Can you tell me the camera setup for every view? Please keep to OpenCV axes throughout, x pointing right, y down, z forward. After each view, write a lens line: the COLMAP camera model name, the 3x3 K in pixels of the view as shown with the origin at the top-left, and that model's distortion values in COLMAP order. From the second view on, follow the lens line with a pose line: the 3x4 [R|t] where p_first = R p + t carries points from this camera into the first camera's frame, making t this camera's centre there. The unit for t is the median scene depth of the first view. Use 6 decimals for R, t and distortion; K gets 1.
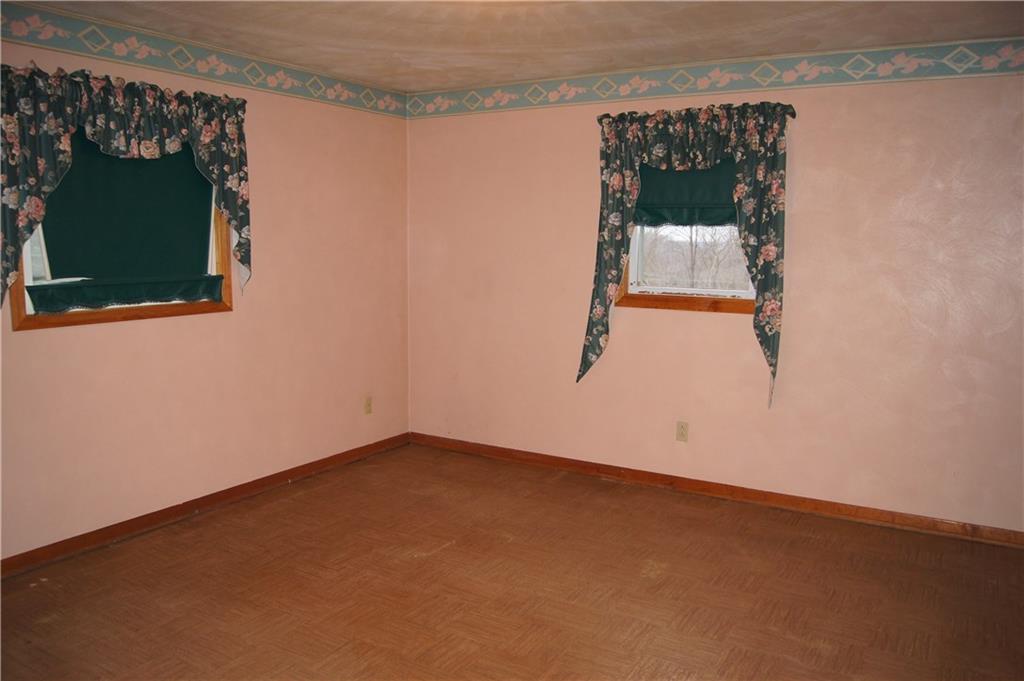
lens RADIAL K [[790.9, 0, 507.0], [0, 790.9, 338.9], [0, 0, 1]] dist [-0.061492, 0.001729]
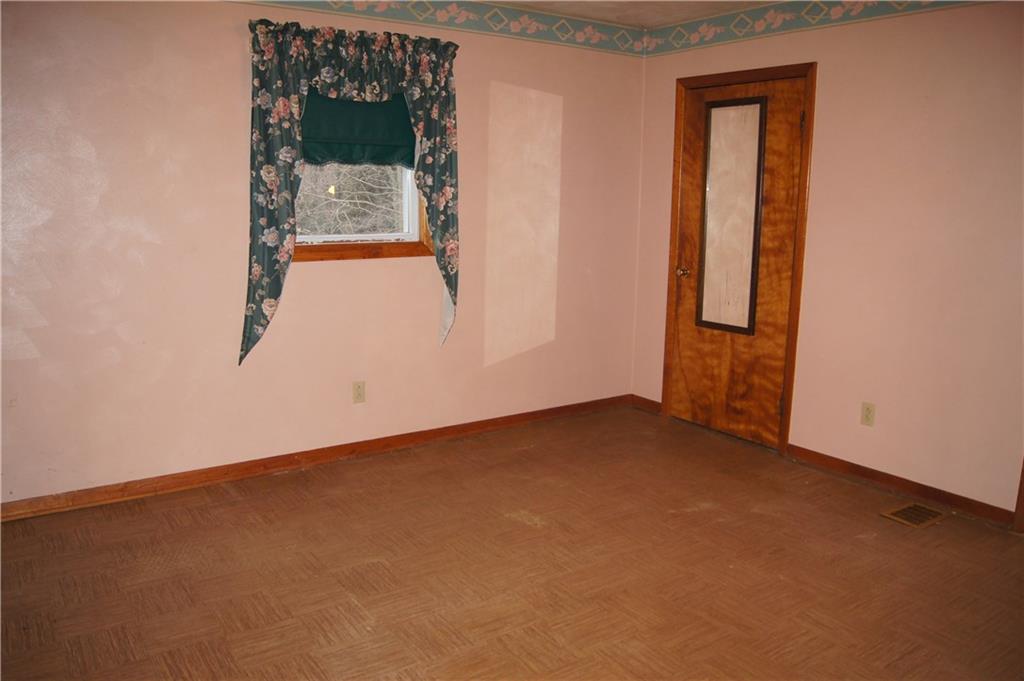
lens RADIAL K [[790.9, 0, 507.0], [0, 790.9, 338.9], [0, 0, 1]] dist [-0.061492, 0.001729]
pose [[0.428275, -0.174106, 0.886717, -0.531990], [0.108380, 0.984077, 0.140876, -0.056609], [-0.897126, 0.035769, 0.440325, 0.465164]]
